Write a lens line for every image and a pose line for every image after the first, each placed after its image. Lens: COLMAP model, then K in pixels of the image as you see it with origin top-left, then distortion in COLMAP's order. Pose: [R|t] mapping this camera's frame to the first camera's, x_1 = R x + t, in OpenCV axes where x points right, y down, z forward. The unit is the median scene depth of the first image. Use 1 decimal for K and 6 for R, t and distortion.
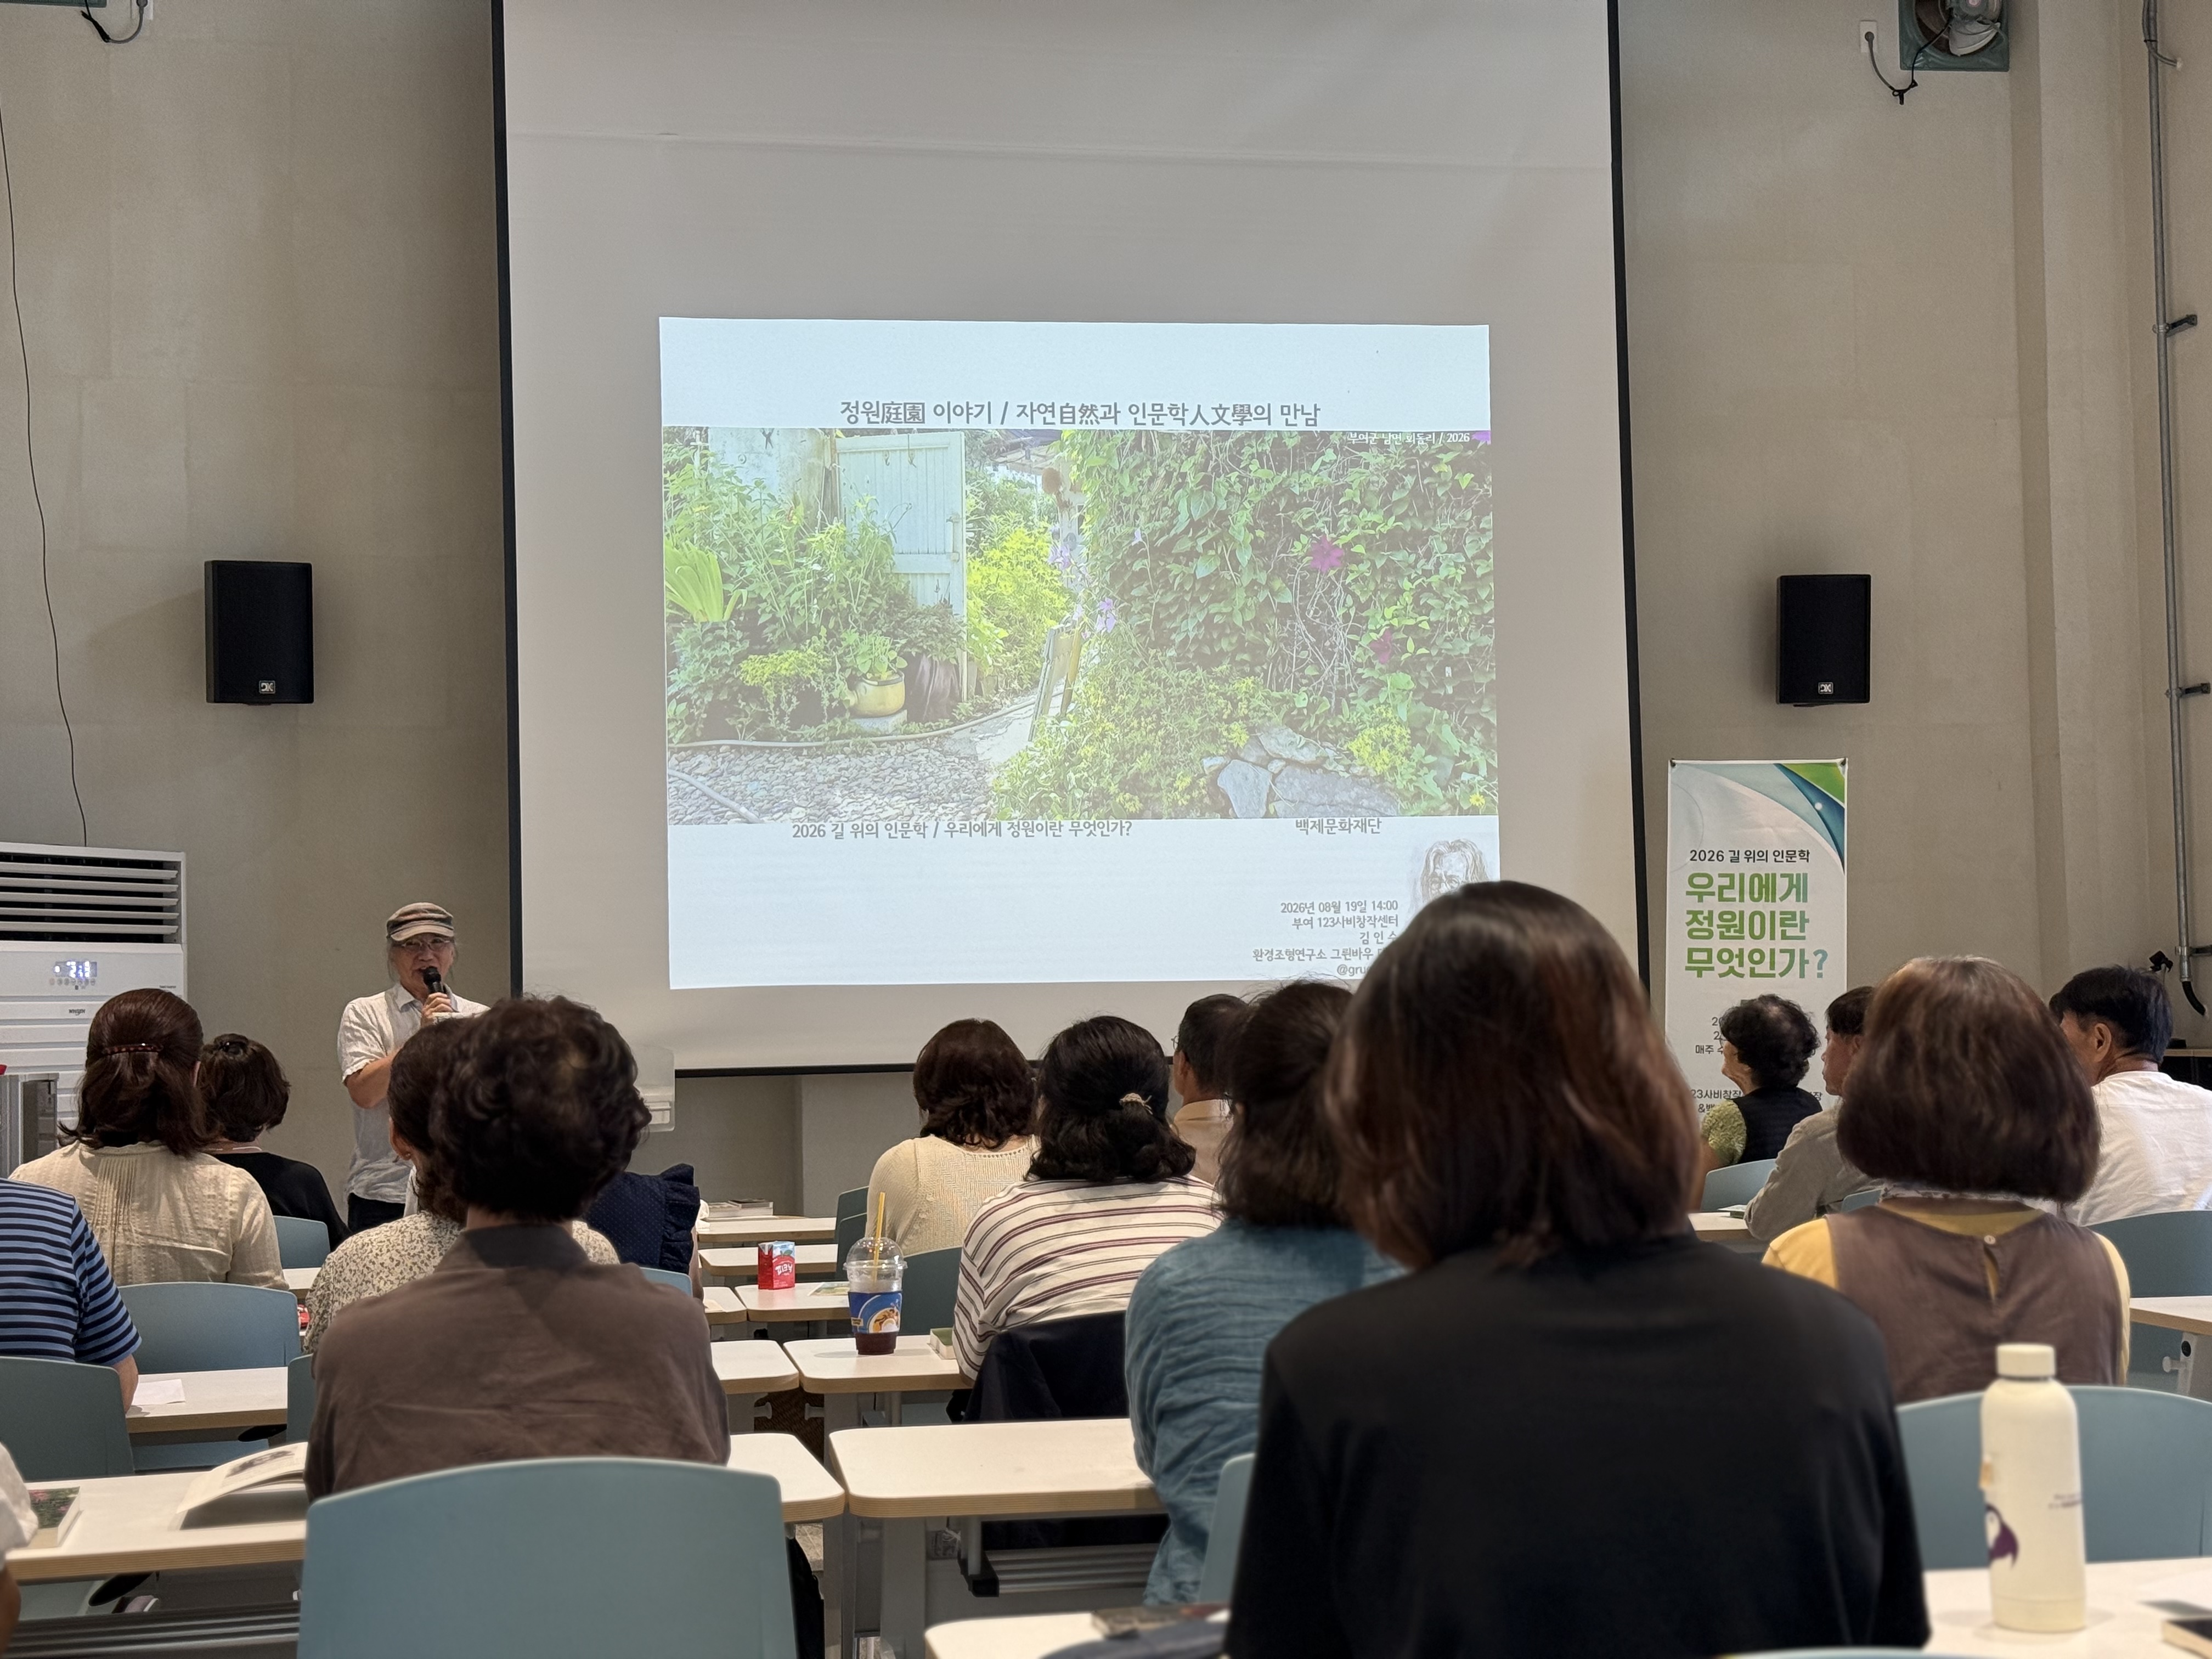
lens RADIAL K [[2821.3, 0, 1105.6], [0, 2821.3, 828.6], [0, 0, 1]] dist [0.003677, 0.000000]
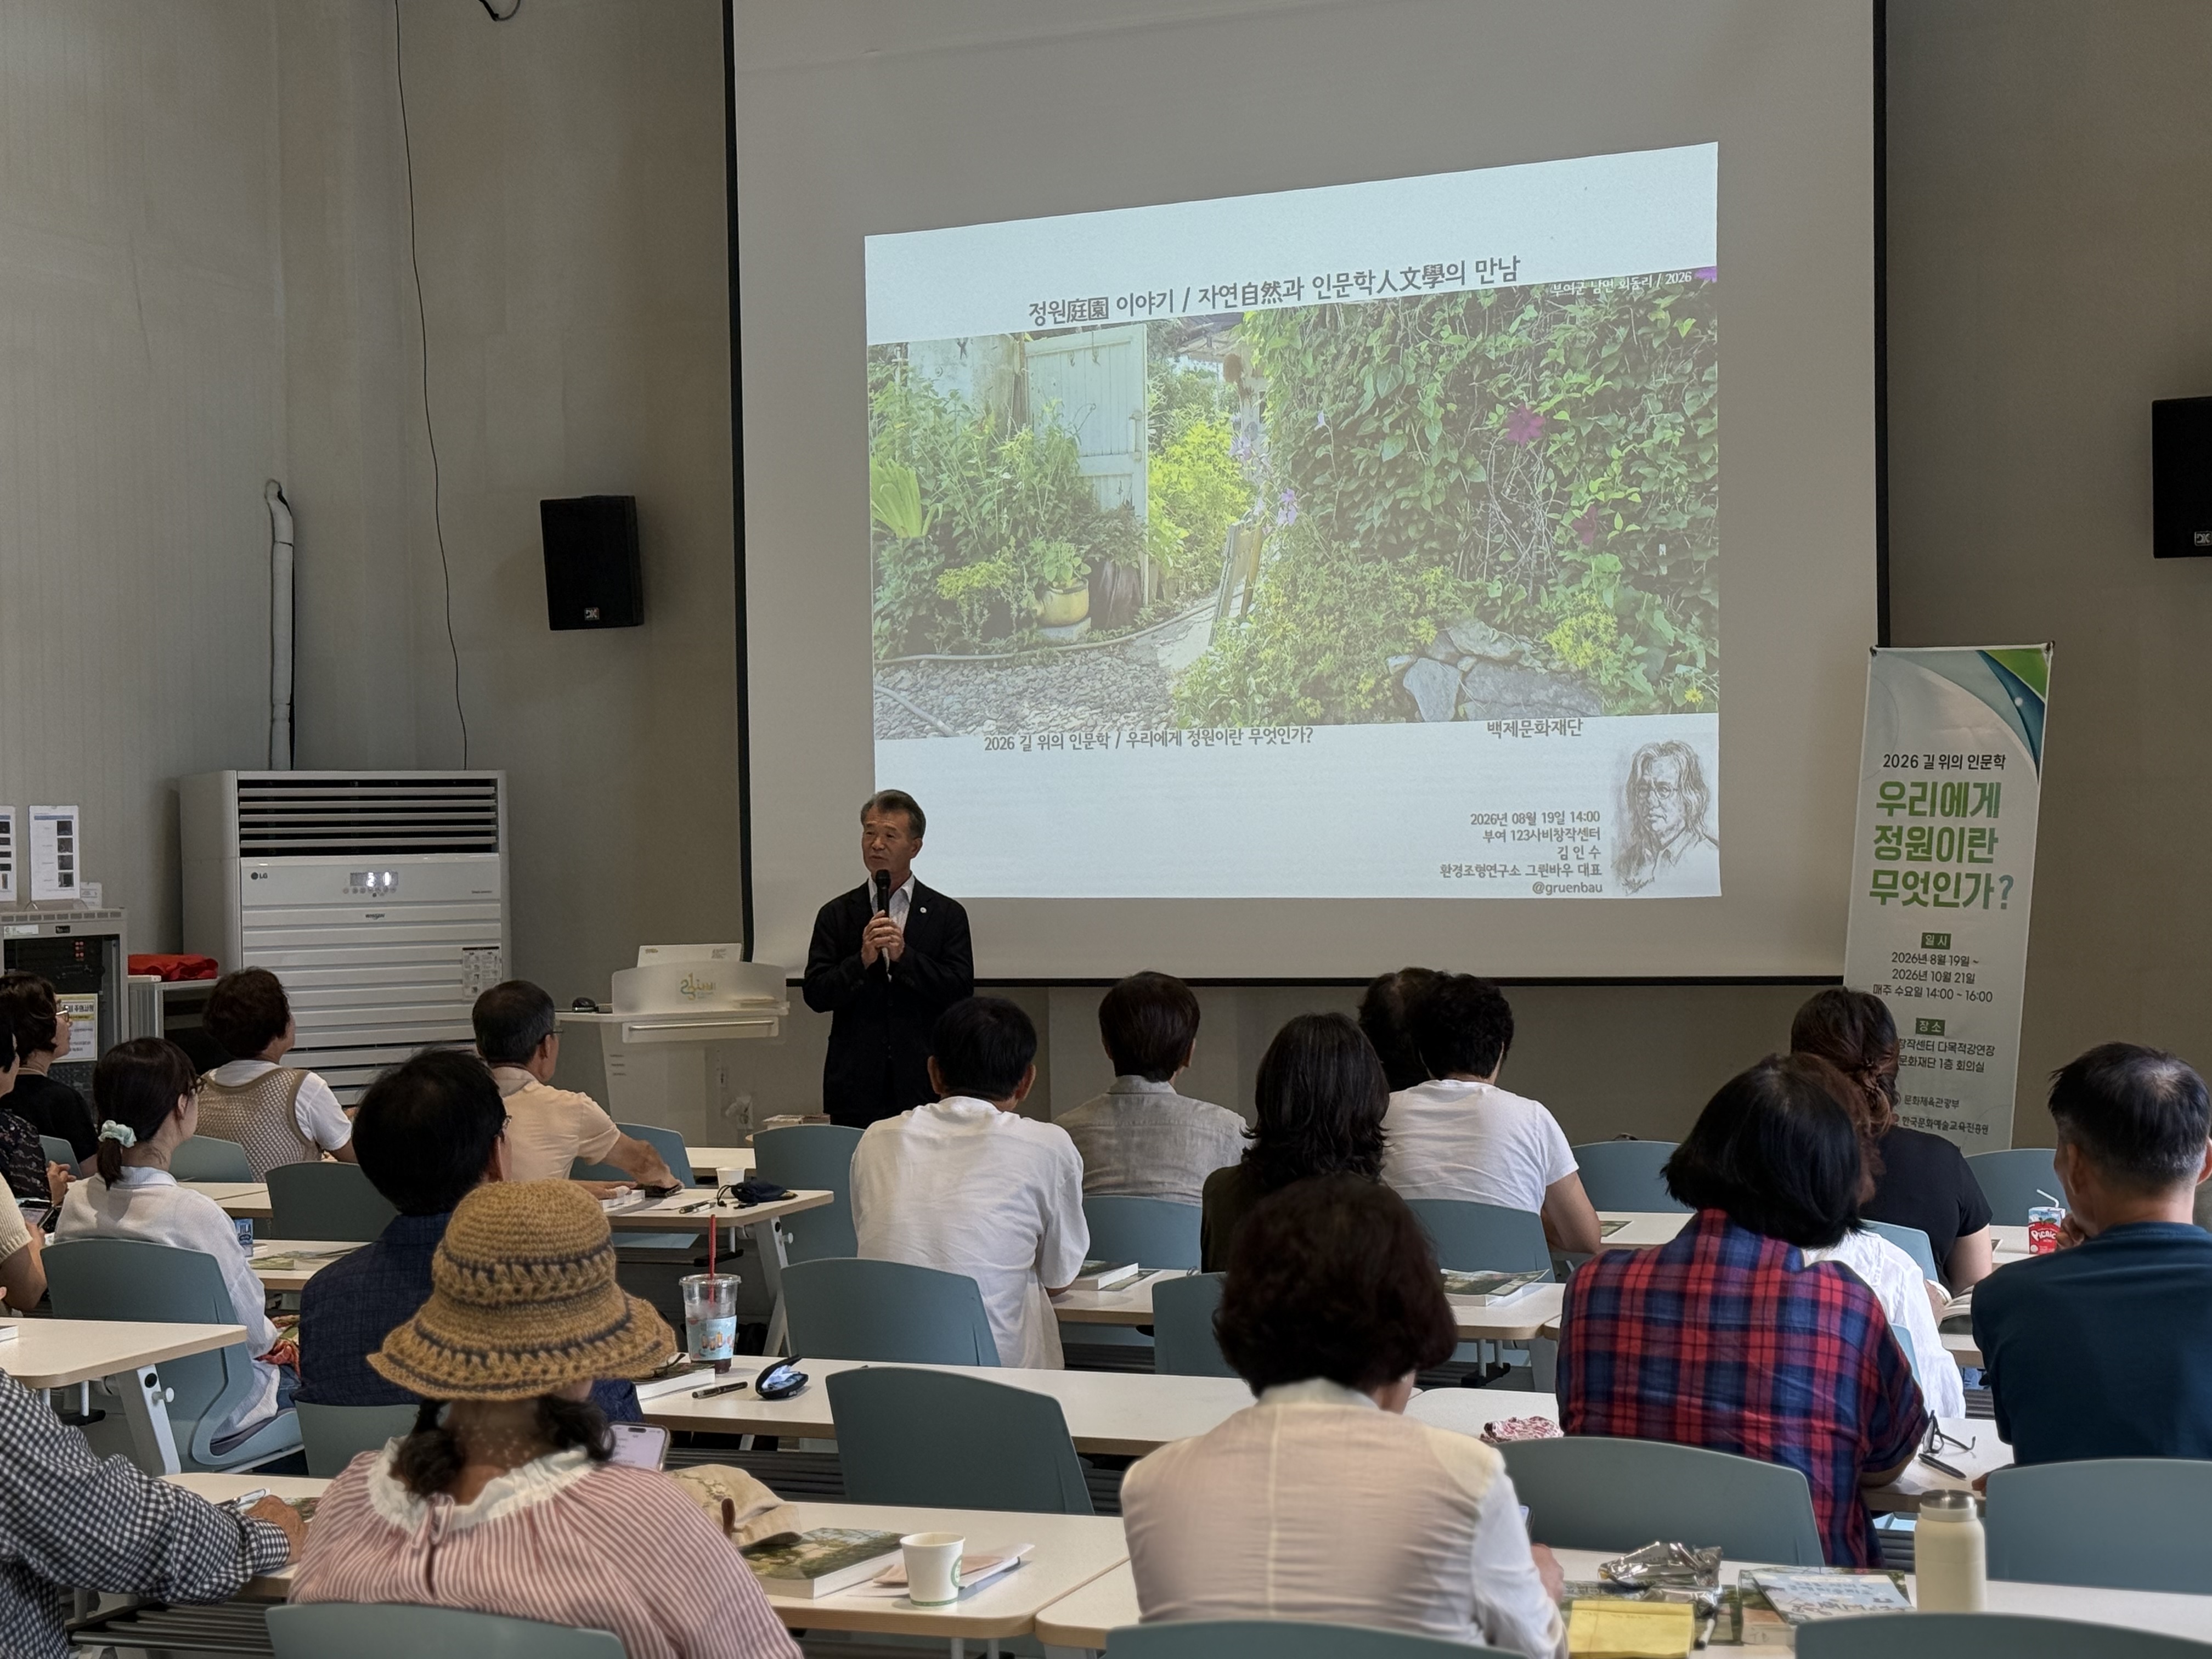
lens RADIAL K [[3441.0, 0, 1105.8], [0, 3441.0, 830.2], [0, 0, 1]] dist [-0.013010, 0.000000]
pose [[0.829795, 0.006103, -0.558034, 0.591539], [0.031795, 0.997799, 0.058191, -0.037334], [0.557161, -0.066030, 0.827775, 0.013239]]
